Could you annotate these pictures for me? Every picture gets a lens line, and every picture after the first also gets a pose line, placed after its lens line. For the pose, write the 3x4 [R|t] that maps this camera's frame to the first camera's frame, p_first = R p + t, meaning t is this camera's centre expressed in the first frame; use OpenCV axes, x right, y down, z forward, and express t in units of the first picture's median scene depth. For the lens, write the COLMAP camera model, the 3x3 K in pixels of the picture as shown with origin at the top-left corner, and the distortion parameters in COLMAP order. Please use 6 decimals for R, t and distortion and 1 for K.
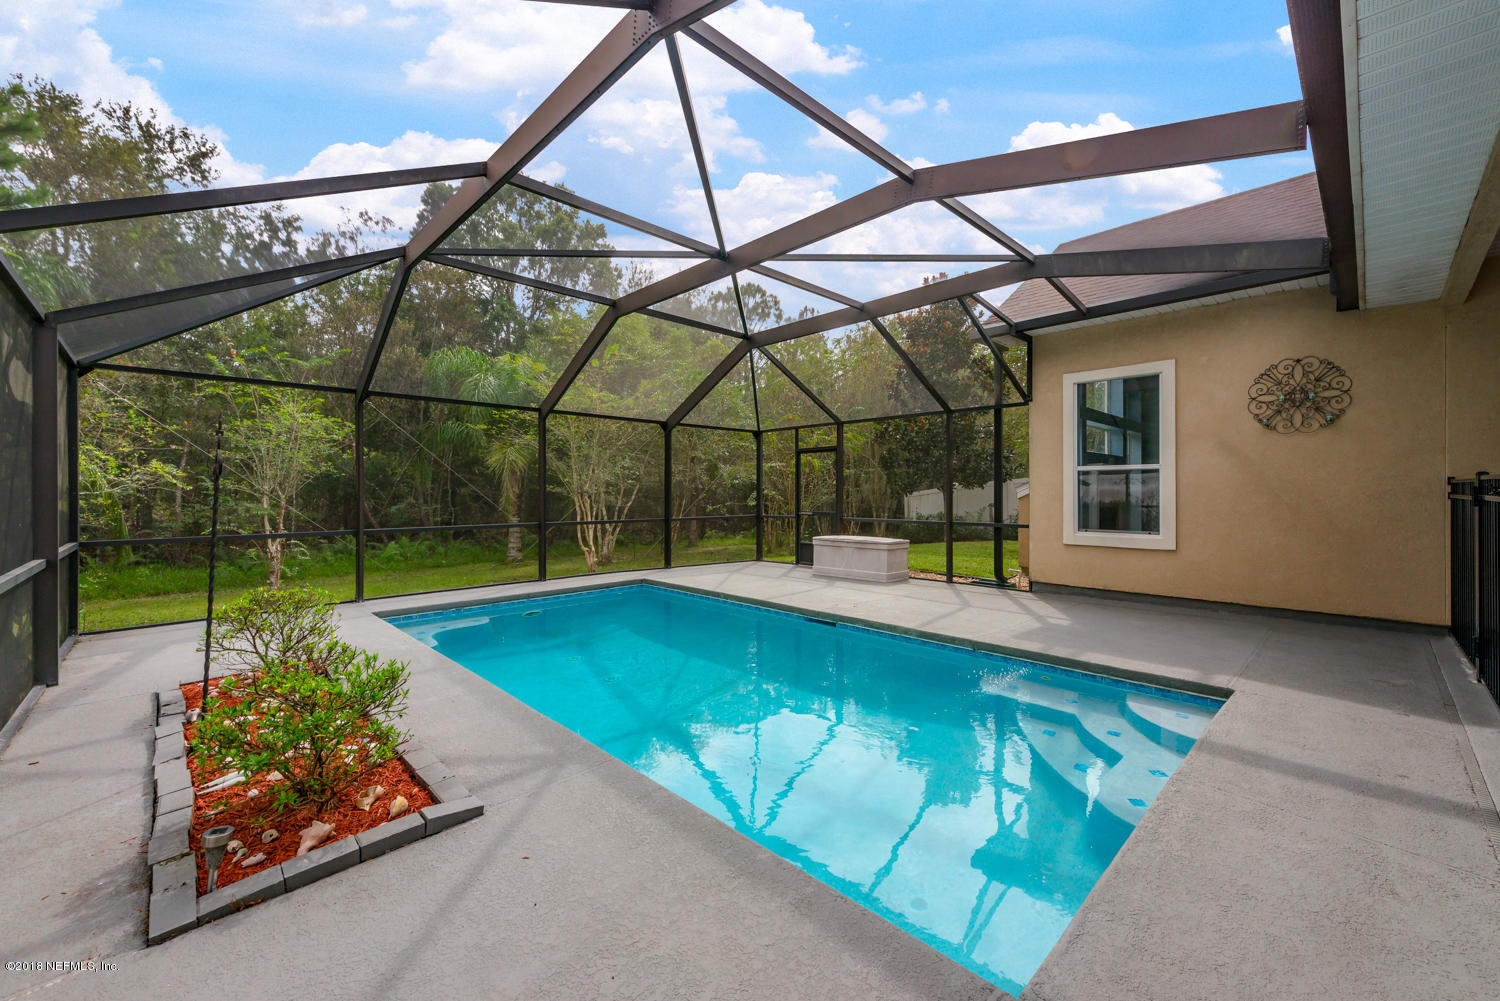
lens RADIAL K [[601.3, 0, 751.5], [0, 601.3, 486.4], [0, 0, 1]] dist [-0.000551, -0.000139]
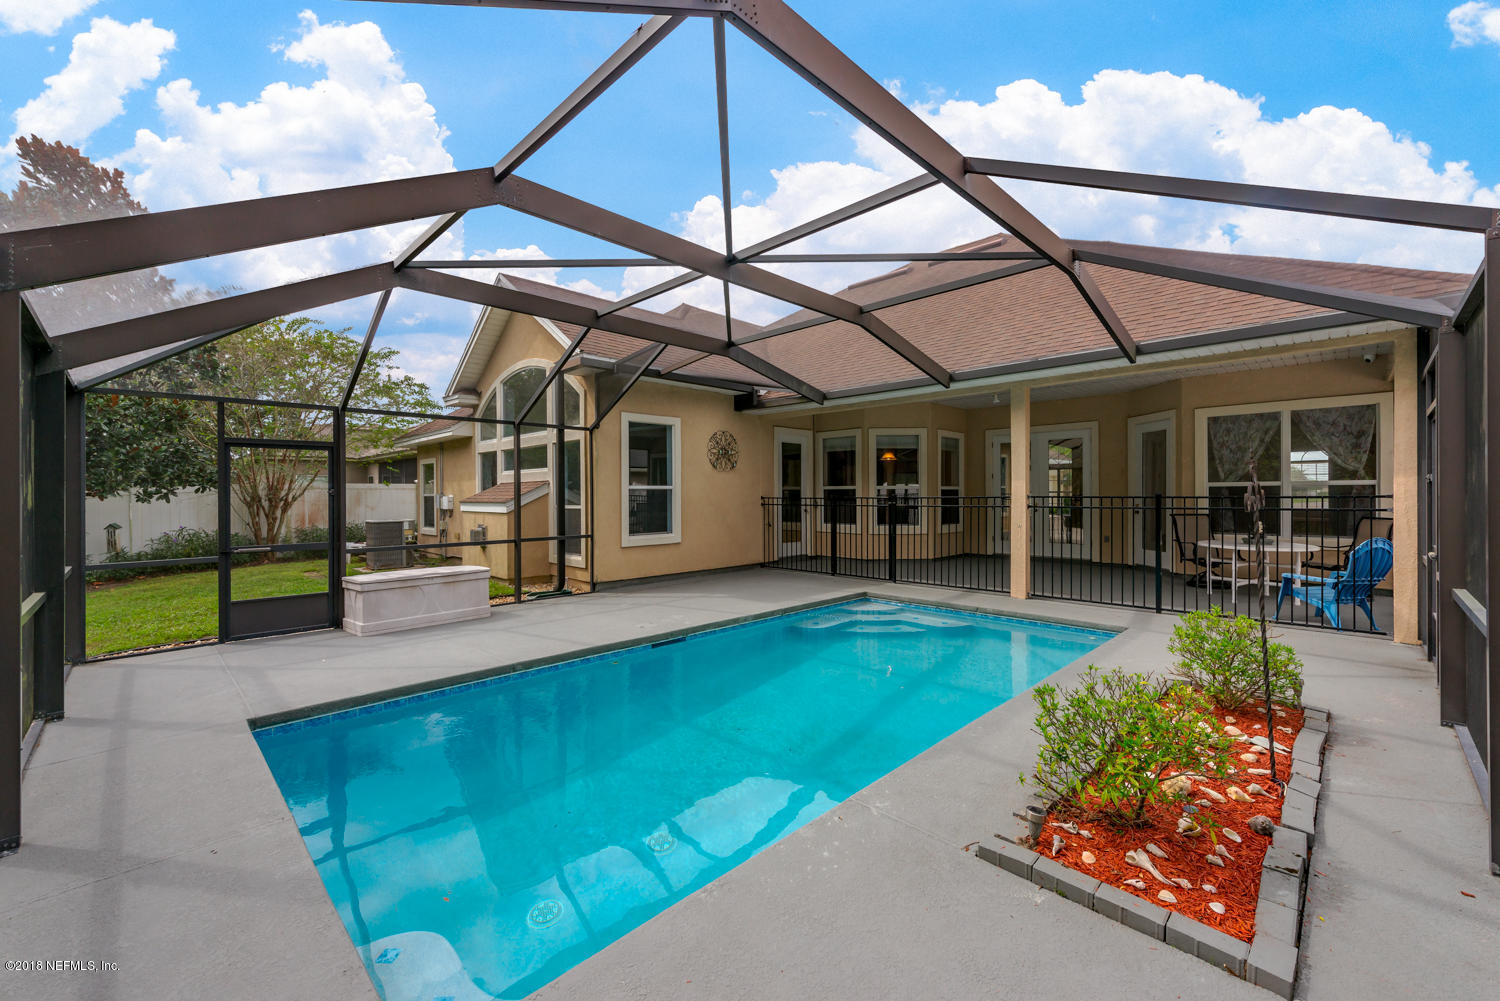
lens RADIAL K [[602.2, 0, 763.2], [0, 602.2, 493.0], [0, 0, 1]] dist [0.009200, -0.000046]
pose [[-0.028769, 0.001023, 0.999586, -0.789974], [-0.003123, 0.999995, -0.001114, -0.018090], [-0.999581, -0.003154, -0.028766, 0.781120]]
